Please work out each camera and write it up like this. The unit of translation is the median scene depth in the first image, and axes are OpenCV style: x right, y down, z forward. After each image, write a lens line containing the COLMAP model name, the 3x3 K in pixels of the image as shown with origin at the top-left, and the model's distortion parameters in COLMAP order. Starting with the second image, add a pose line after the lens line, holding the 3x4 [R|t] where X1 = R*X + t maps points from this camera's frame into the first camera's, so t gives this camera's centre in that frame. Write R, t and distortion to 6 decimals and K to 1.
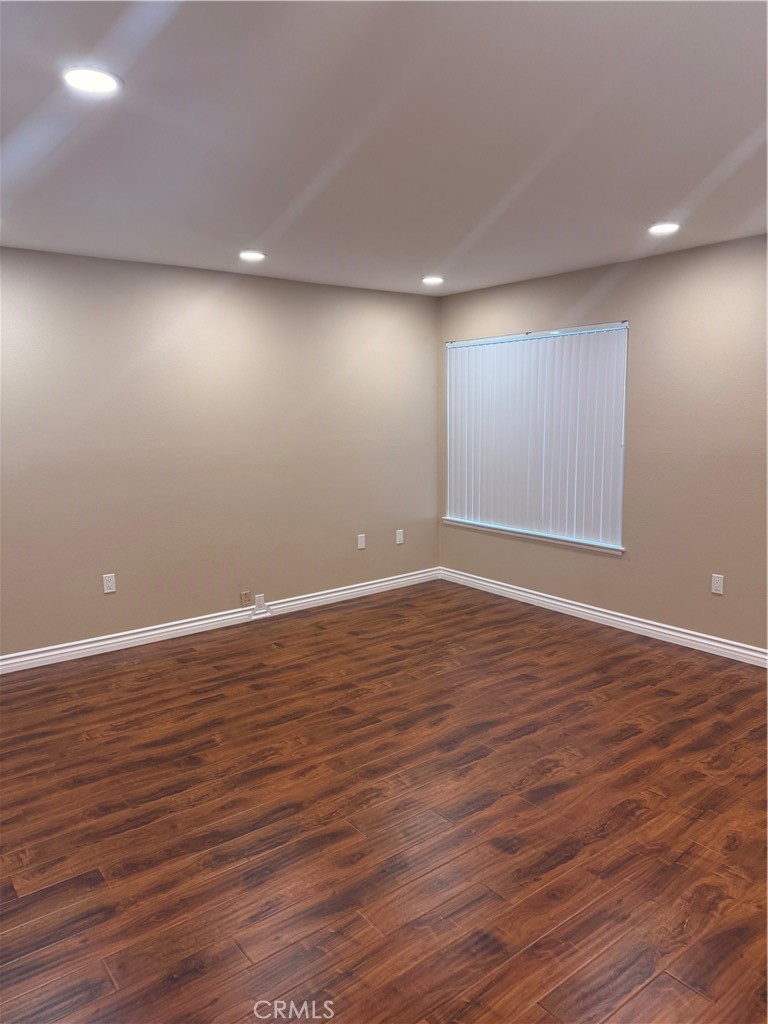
lens RADIAL K [[707.9, 0, 392.7], [0, 707.9, 510.0], [0, 0, 1]] dist [0.021551, -0.039727]
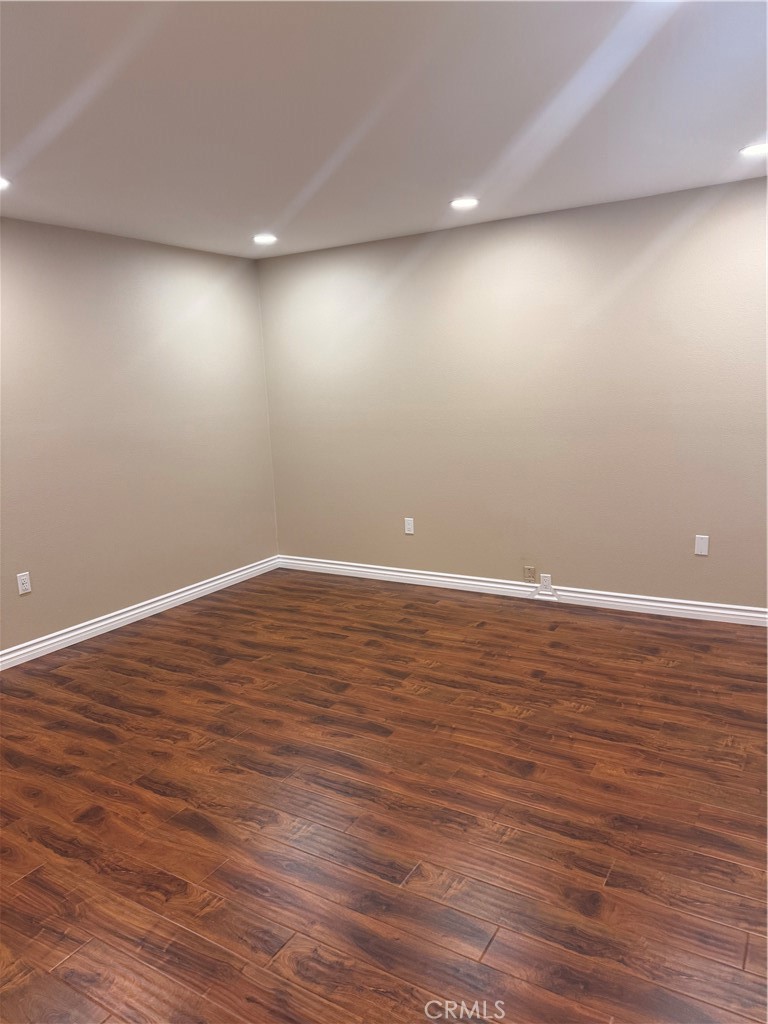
lens RADIAL K [[707.9, 0, 386.2], [0, 707.9, 508.1], [0, 0, 1]] dist [0.021551, -0.039727]
pose [[0.397289, 0.177844, -0.900296, 0.737351], [-0.108628, 0.983259, 0.146296, -0.104632], [0.911242, 0.039676, 0.409956, 0.592333]]
